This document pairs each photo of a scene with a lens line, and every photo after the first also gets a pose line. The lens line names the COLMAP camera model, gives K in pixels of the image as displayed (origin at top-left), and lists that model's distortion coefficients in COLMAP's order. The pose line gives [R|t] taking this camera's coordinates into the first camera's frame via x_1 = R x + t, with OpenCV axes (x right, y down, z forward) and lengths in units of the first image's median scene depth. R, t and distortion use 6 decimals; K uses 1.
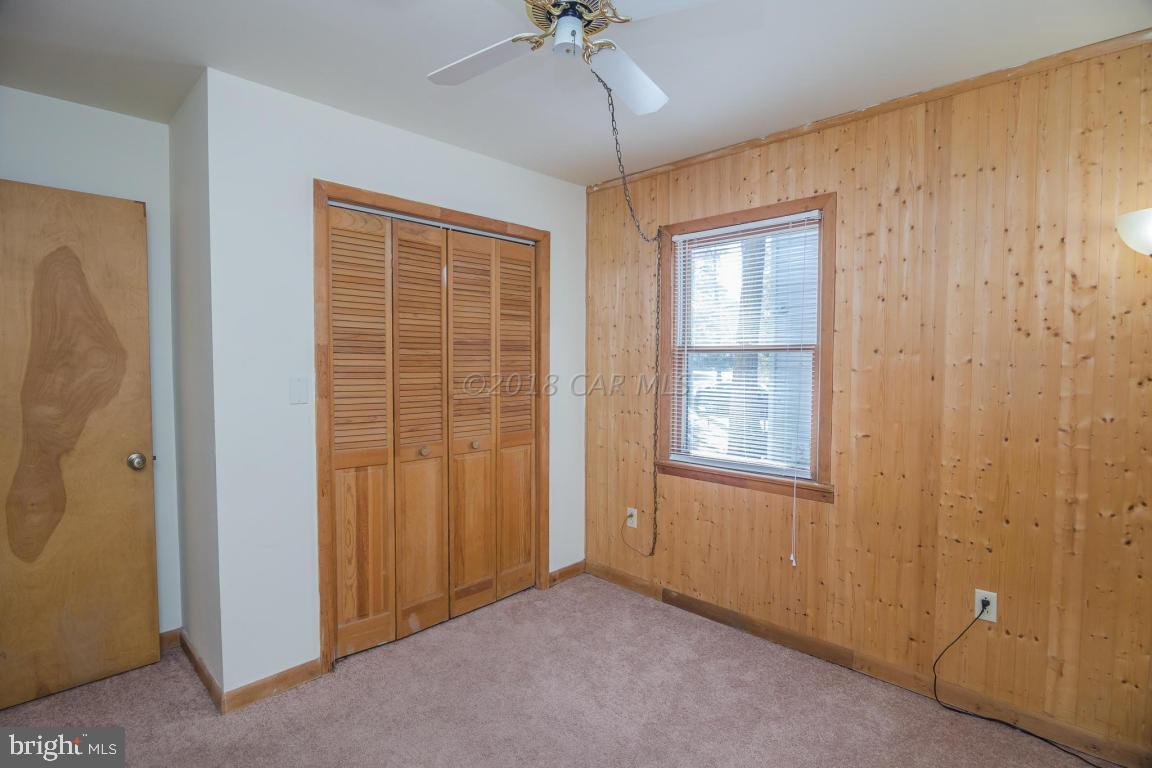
lens RADIAL K [[547.1, 0, 584.8], [0, 547.1, 369.0], [0, 0, 1]] dist [-0.019460, 0.000925]
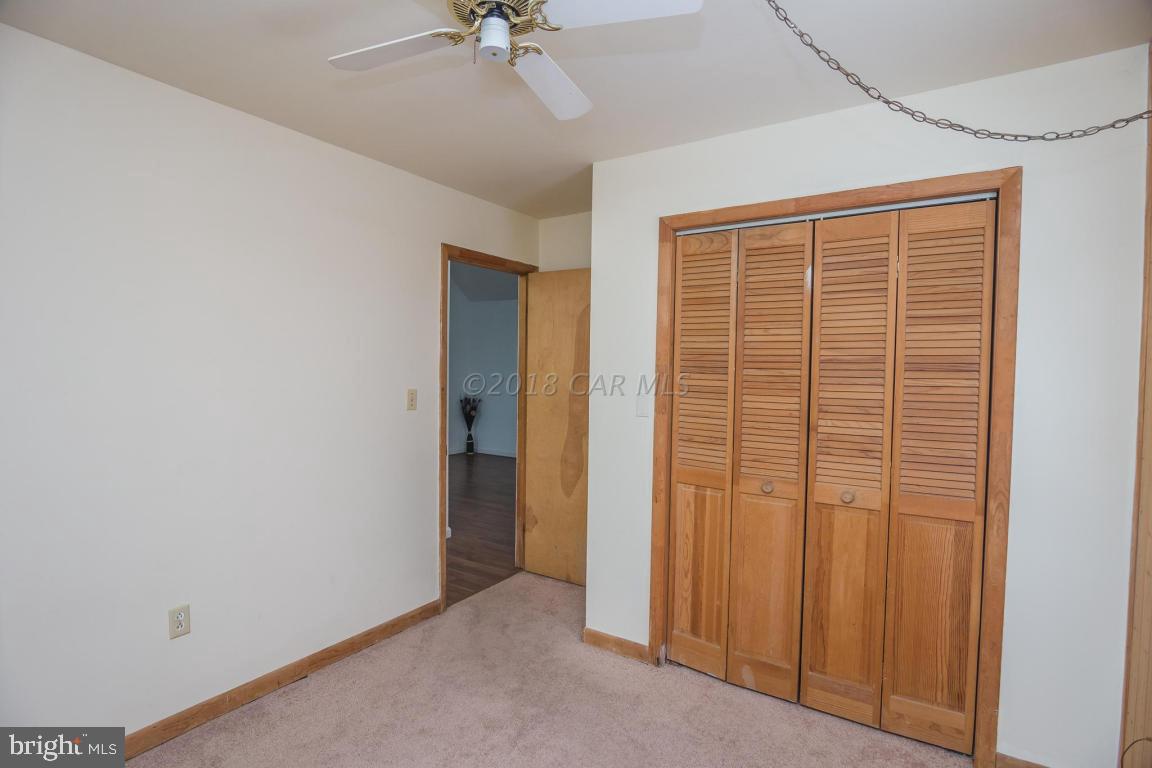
lens RADIAL K [[547.1, 0, 584.8], [0, 547.1, 369.0], [0, 0, 1]] dist [-0.019460, 0.000925]
pose [[0.208514, 0.005871, -0.978002, 0.511338], [-0.028006, 0.999608, 0.000030, -0.029736], [0.977618, 0.027384, 0.208597, 0.554952]]
